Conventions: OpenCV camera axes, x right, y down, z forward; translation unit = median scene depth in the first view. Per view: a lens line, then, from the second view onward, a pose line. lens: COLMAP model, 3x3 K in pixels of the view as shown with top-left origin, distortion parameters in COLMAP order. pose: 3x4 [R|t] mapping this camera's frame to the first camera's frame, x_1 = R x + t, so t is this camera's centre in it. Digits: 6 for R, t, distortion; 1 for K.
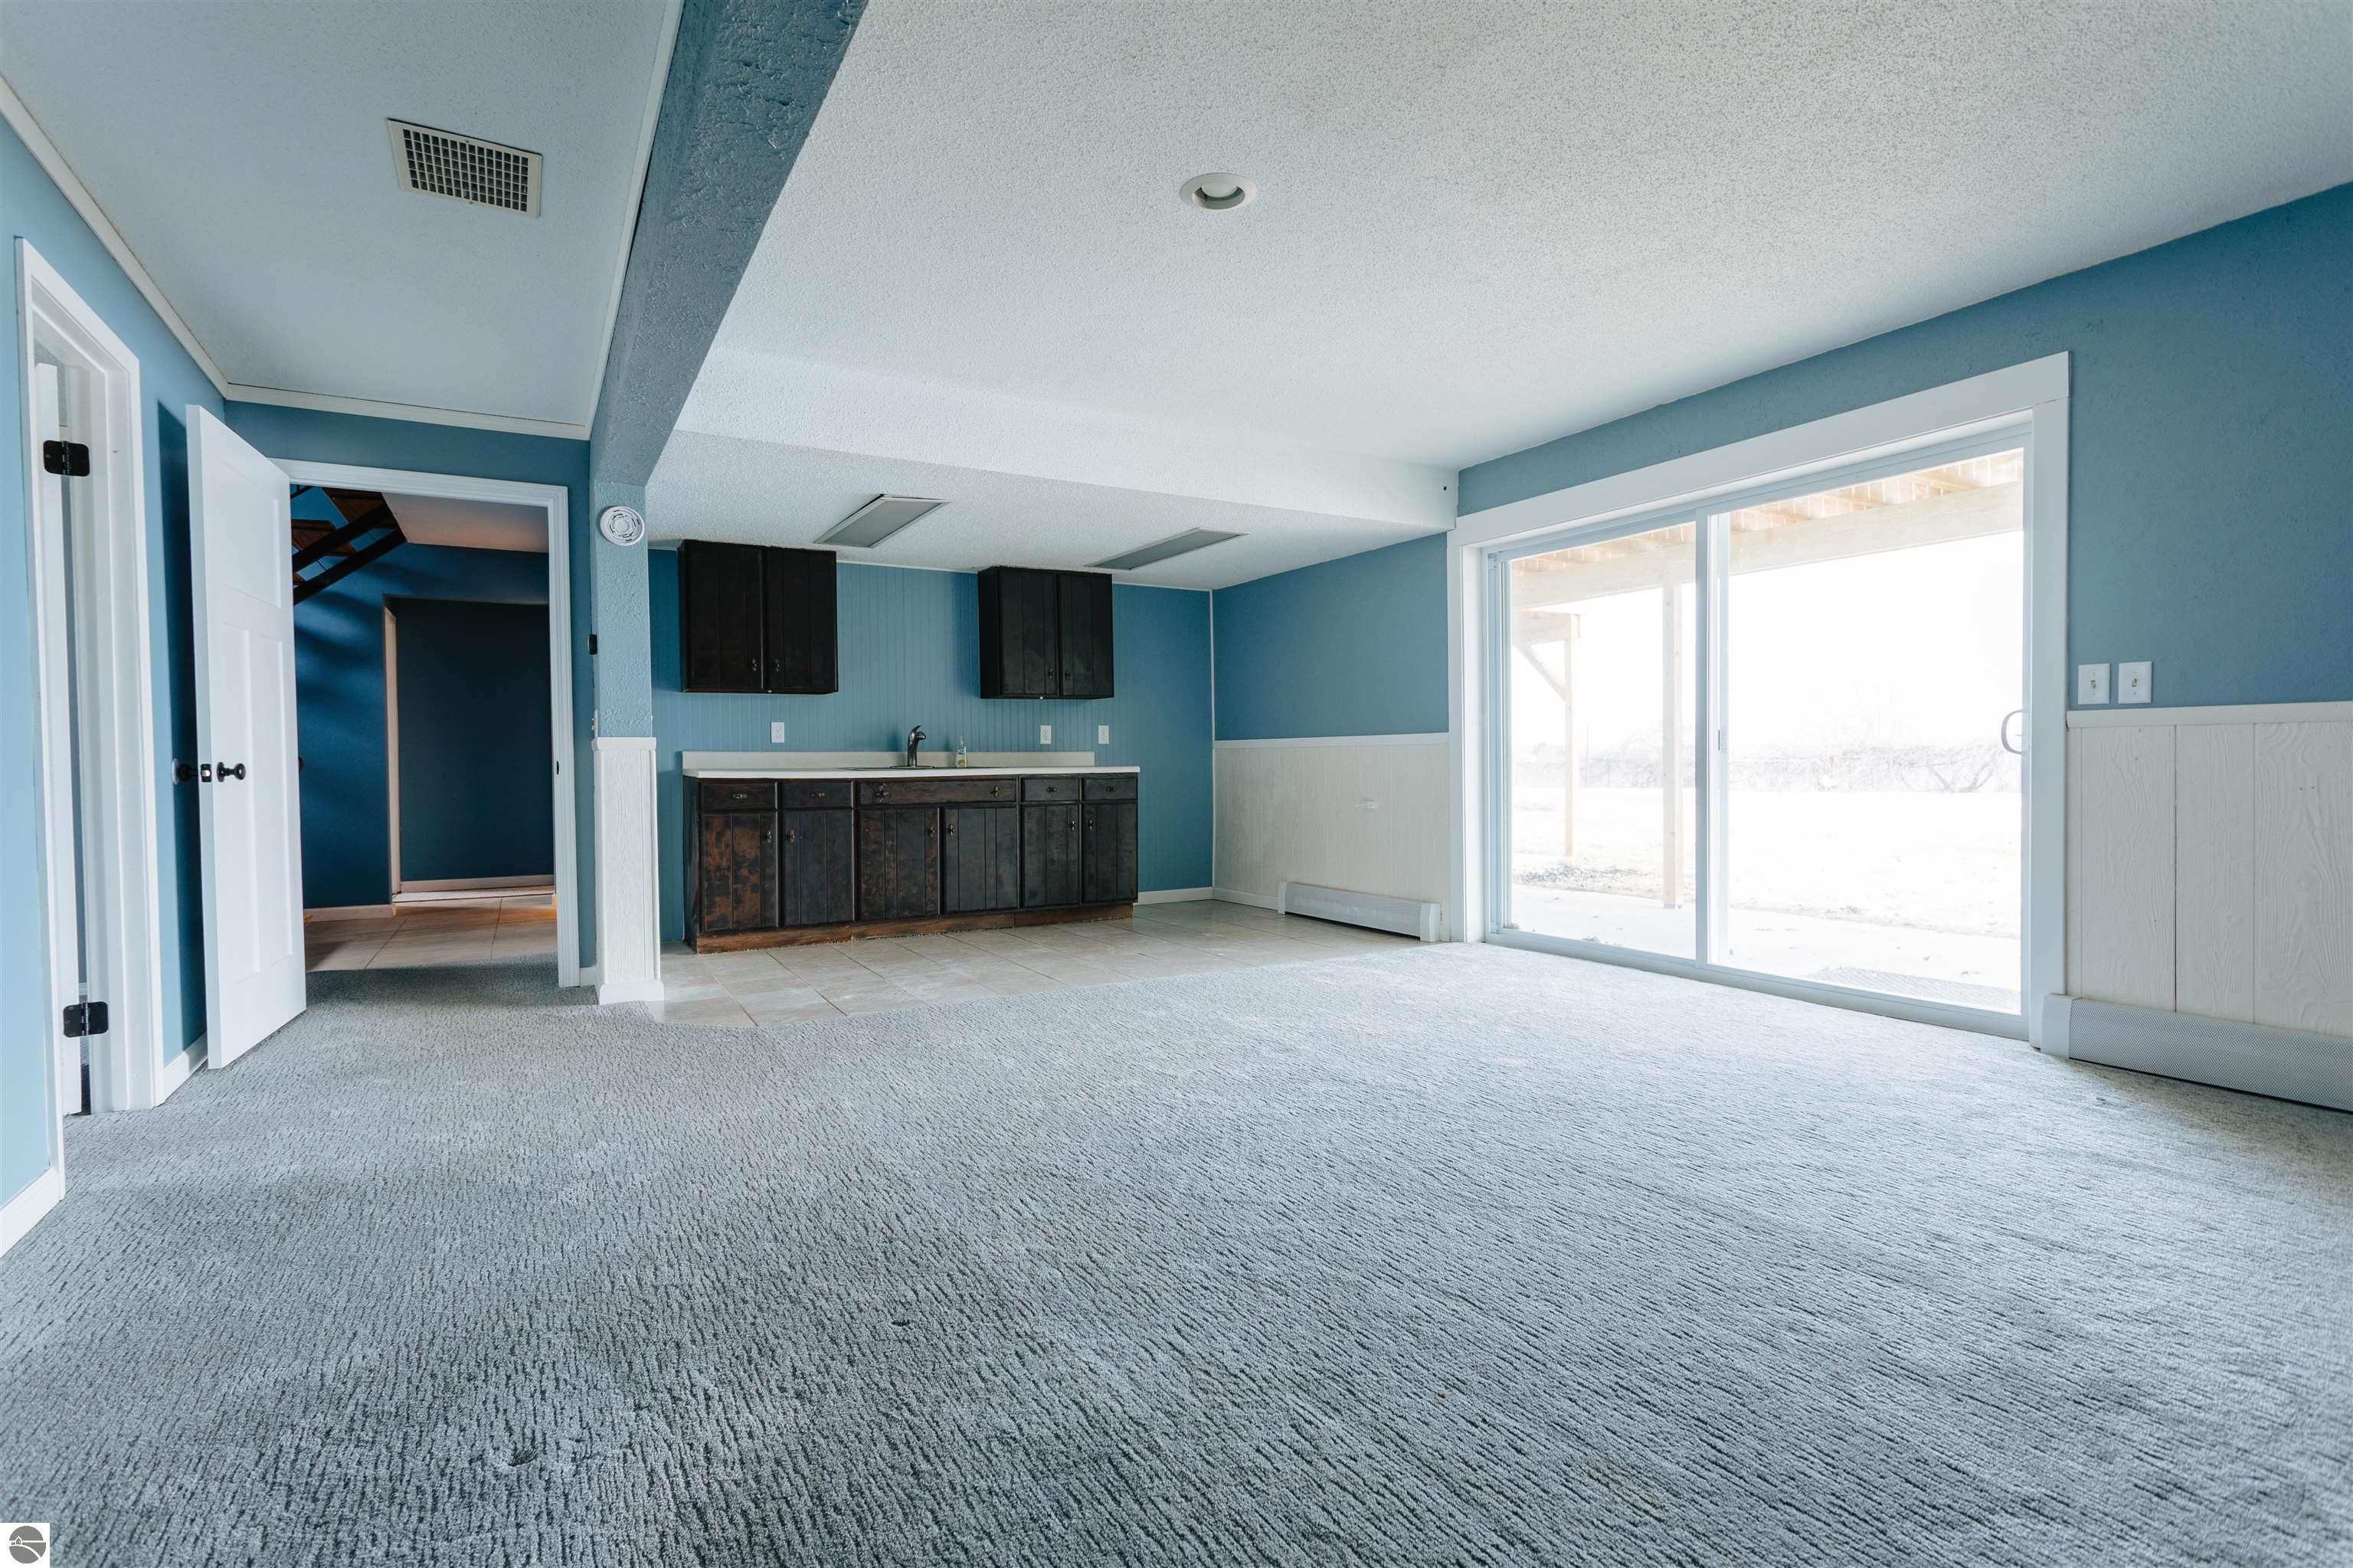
lens RADIAL K [[1103.2, 0, 1162.4], [0, 1103.2, 786.0], [0, 0, 1]] dist [0.001611, -0.000109]
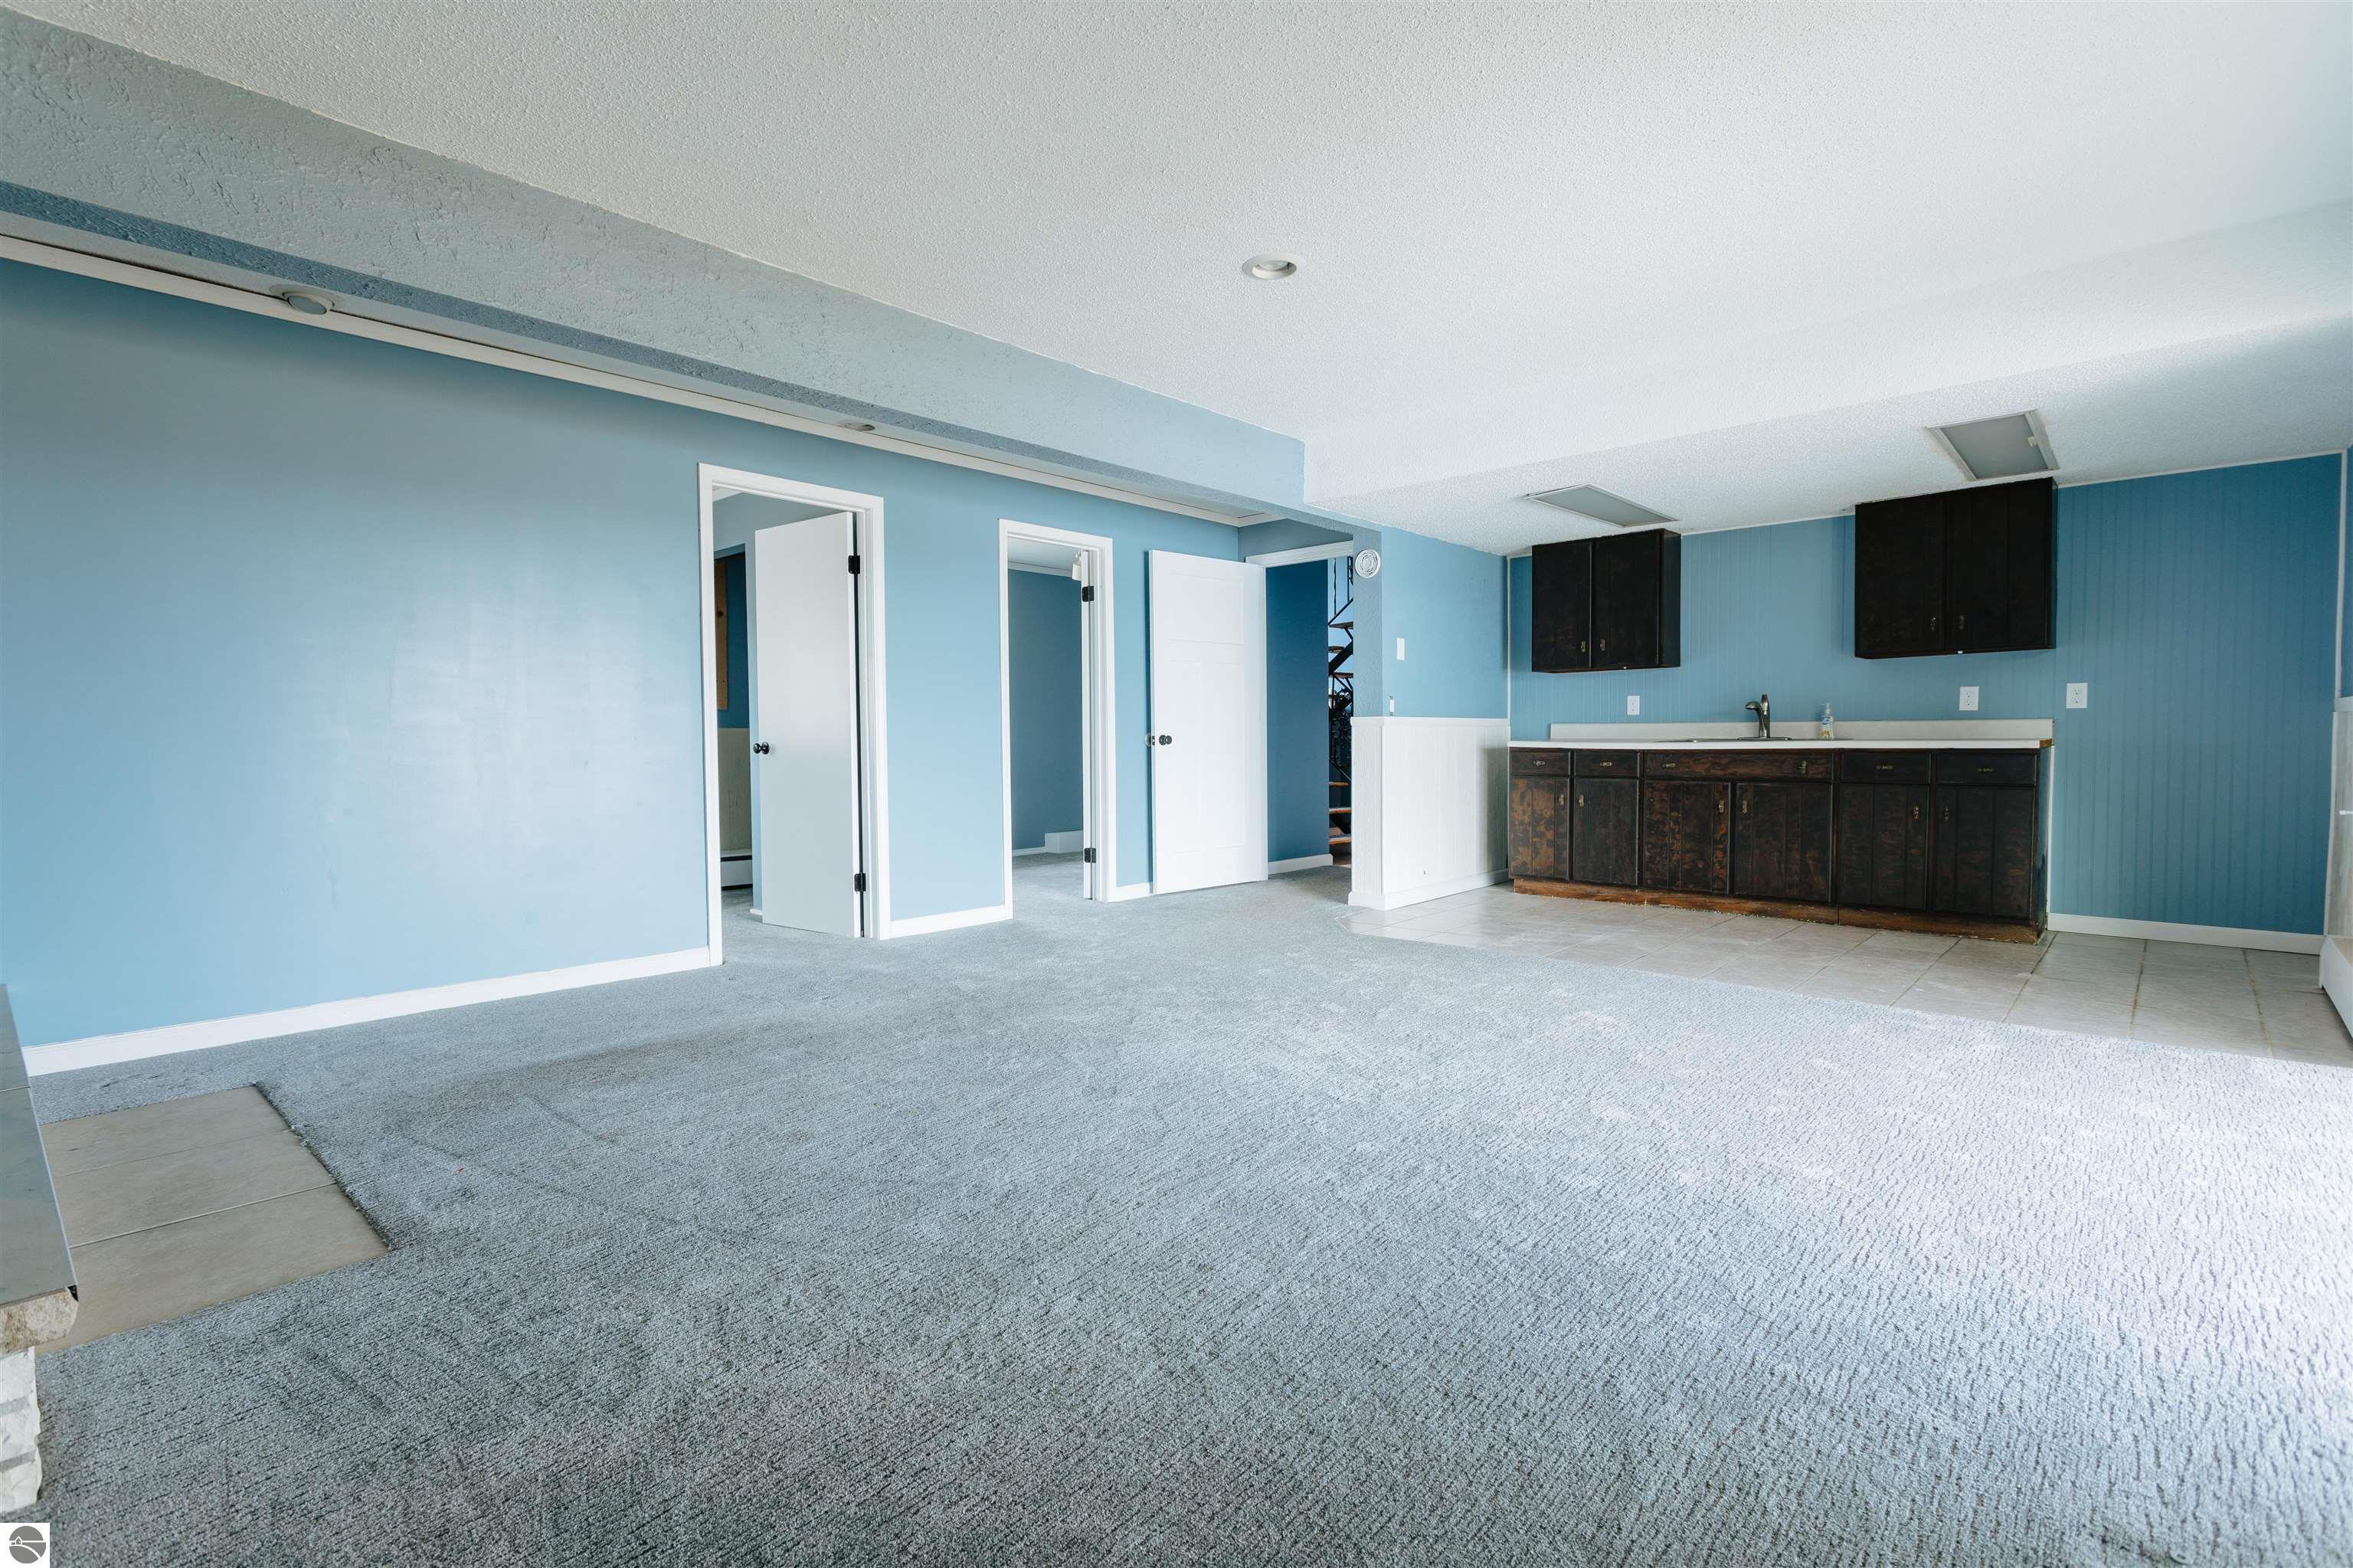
lens RADIAL K [[1103.2, 0, 1162.4], [0, 1103.2, 786.0], [0, 0, 1]] dist [0.001611, -0.000109]
pose [[0.299619, 0.049976, -0.952749, 0.559452], [-0.016074, 0.998750, 0.047334, -0.013963], [0.953924, 0.001133, 0.300047, 0.247475]]
